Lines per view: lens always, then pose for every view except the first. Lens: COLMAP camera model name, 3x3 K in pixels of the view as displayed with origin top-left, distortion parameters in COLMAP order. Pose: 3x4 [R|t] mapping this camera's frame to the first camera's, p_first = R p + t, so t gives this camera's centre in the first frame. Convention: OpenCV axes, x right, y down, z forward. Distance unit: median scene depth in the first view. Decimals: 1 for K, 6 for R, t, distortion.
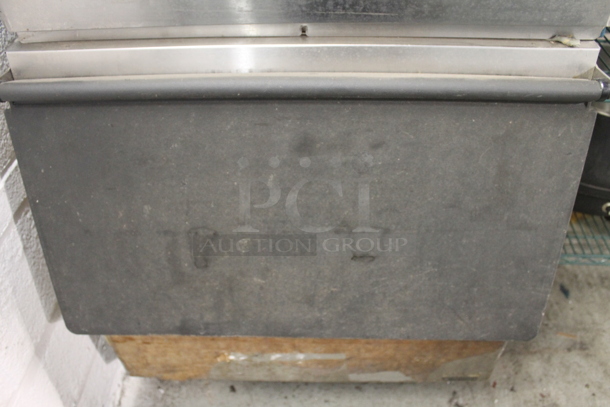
lens RADIAL K [[503.3, 0, 305.0], [0, 503.3, 203.5], [0, 0, 1]] dist [-0.161104, 0.127734]
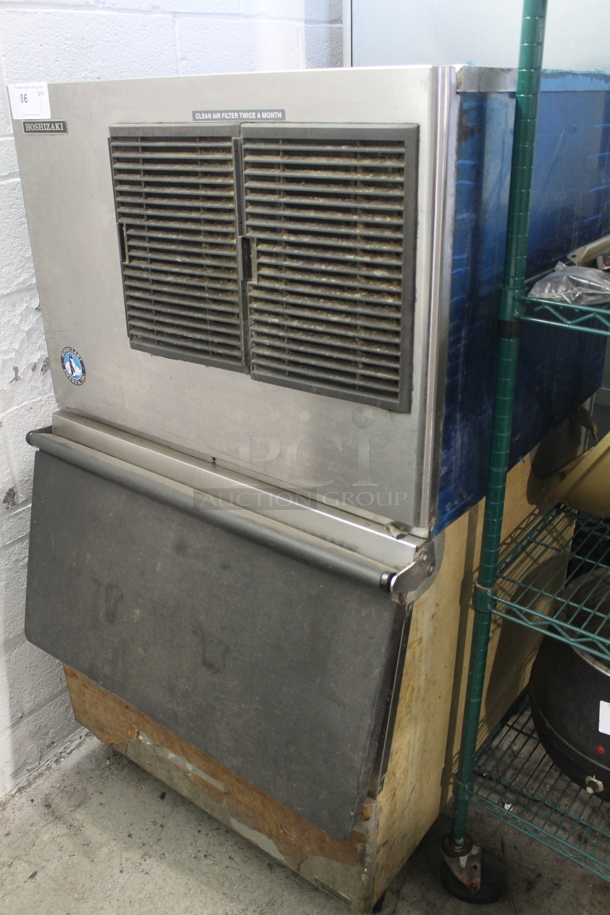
lens RADIAL K [[782.0, 0, 305.0], [0, 782.0, 457.5], [0, 0, 1]] dist [-0.180788, 0.144278]
pose [[0.809687, 0.260434, -0.525909, 1.173226], [-0.398558, 0.901804, -0.167038, -0.116784], [0.430765, 0.344854, 0.833977, -0.513918]]
